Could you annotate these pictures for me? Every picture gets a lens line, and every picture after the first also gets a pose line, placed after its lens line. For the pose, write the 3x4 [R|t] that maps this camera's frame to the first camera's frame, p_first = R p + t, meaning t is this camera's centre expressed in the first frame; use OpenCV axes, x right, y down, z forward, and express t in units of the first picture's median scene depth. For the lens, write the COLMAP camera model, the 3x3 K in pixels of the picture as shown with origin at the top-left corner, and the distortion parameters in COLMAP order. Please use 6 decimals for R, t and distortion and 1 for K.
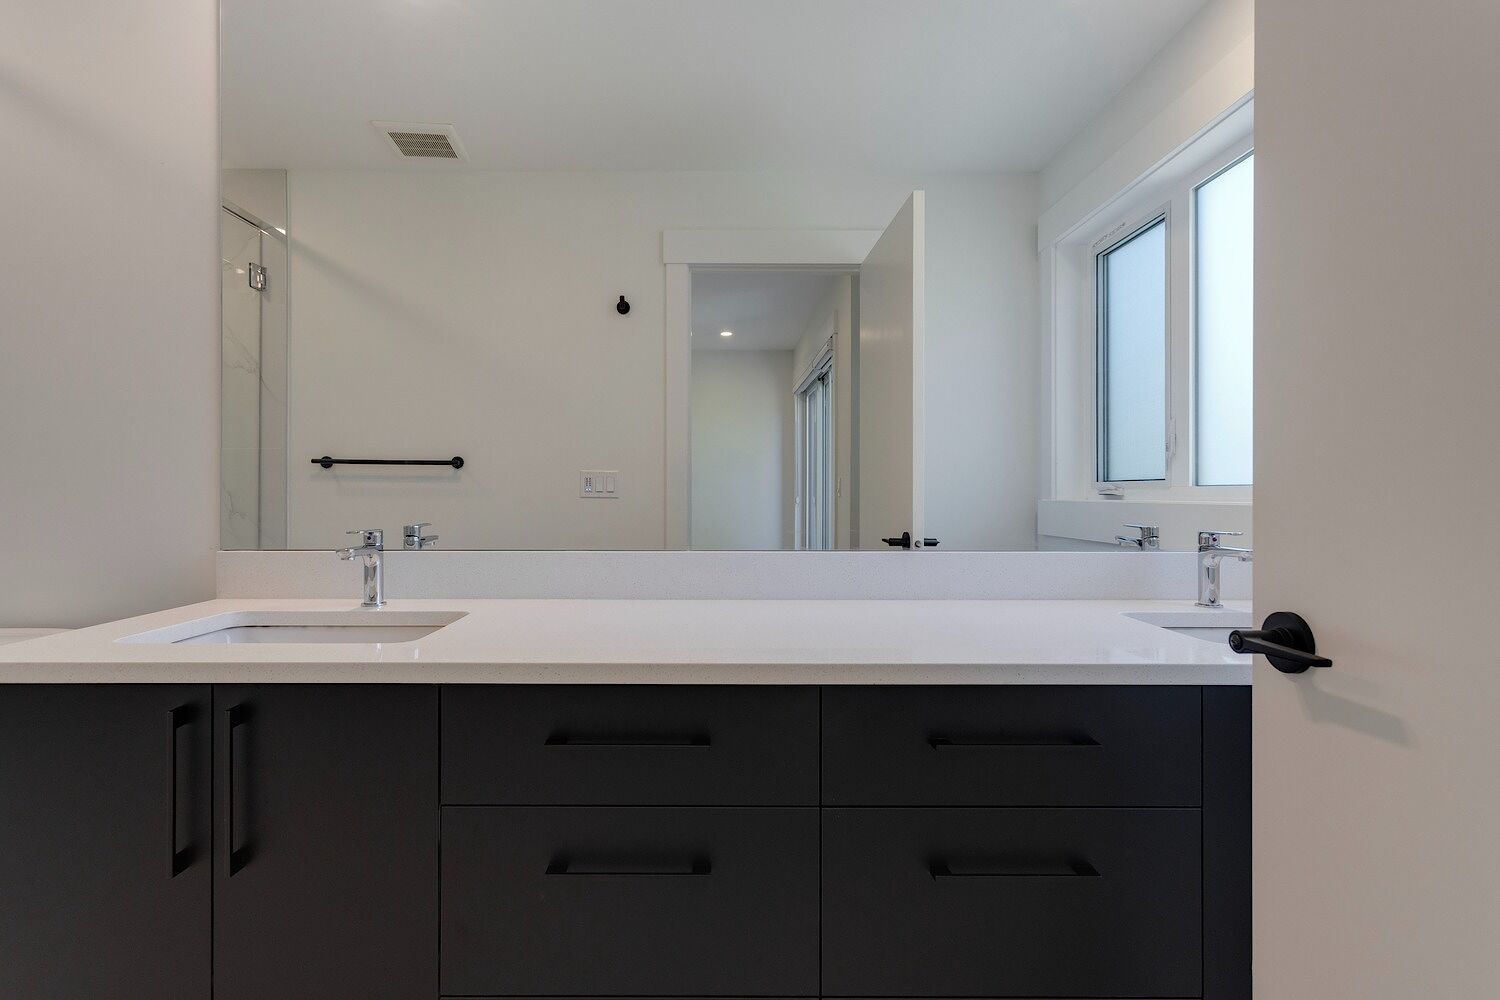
lens RADIAL K [[709.3, 0, 697.5], [0, 709.3, 492.4], [0, 0, 1]] dist [0.004226, 0.000832]
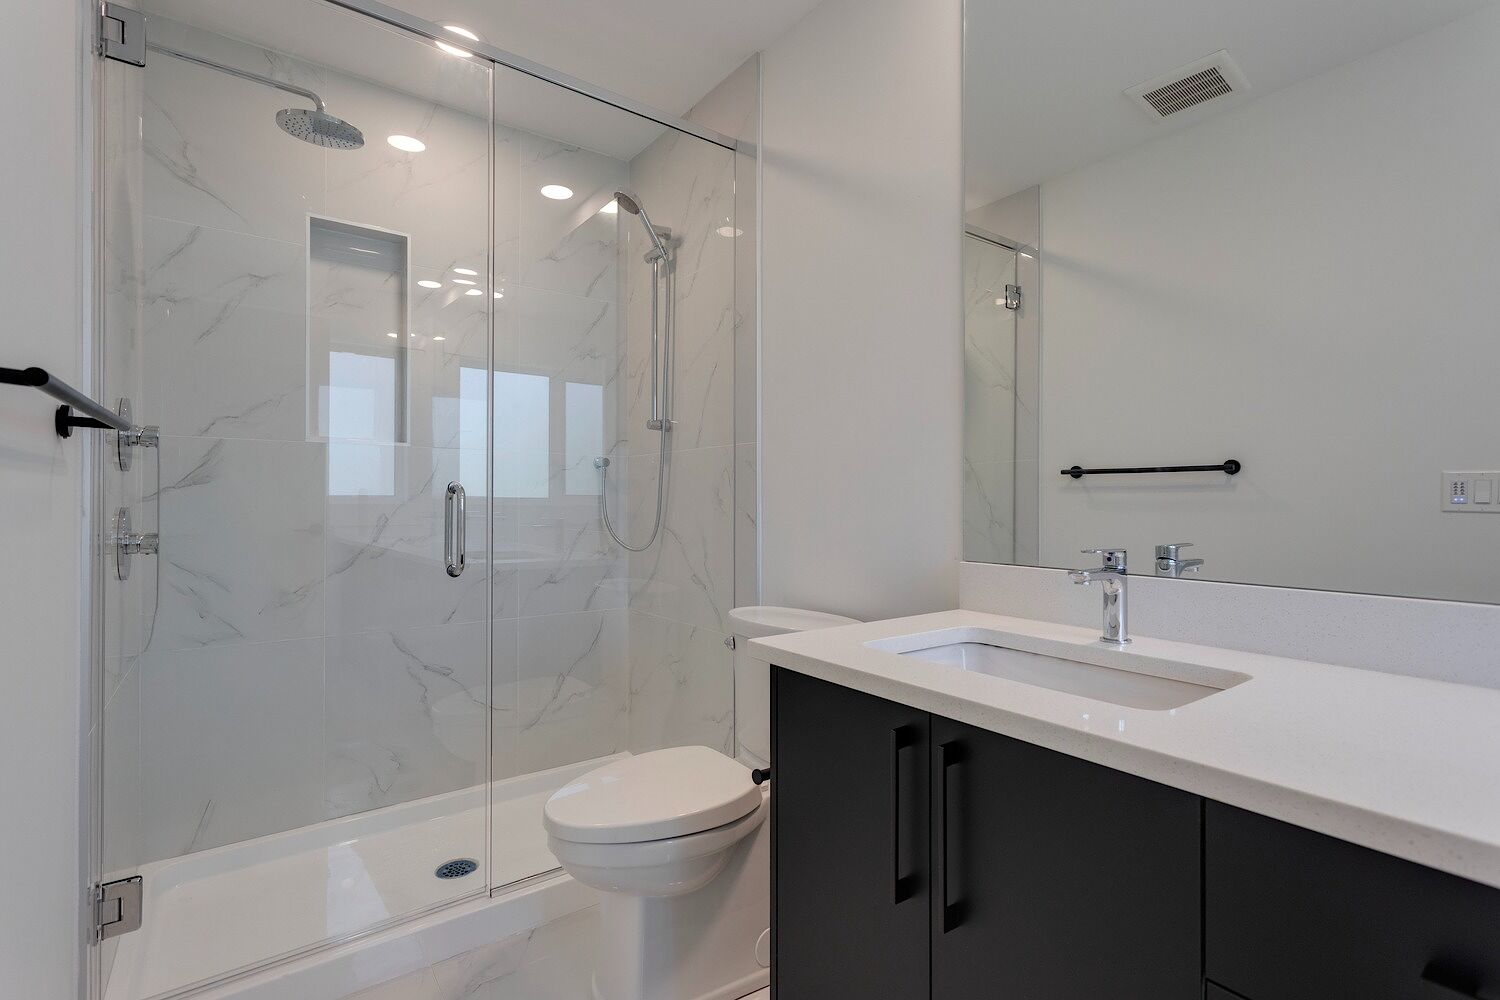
lens RADIAL K [[717.1, 0, 750.0], [0, 717.1, 500.0], [0, 0, 1]] dist [0.002975, 0.000278]
pose [[0.608384, -0.002385, -0.793639, -0.051103], [-0.001998, 0.999988, -0.004536, 0.000488], [0.793640, 0.004345, 0.608372, 0.148581]]
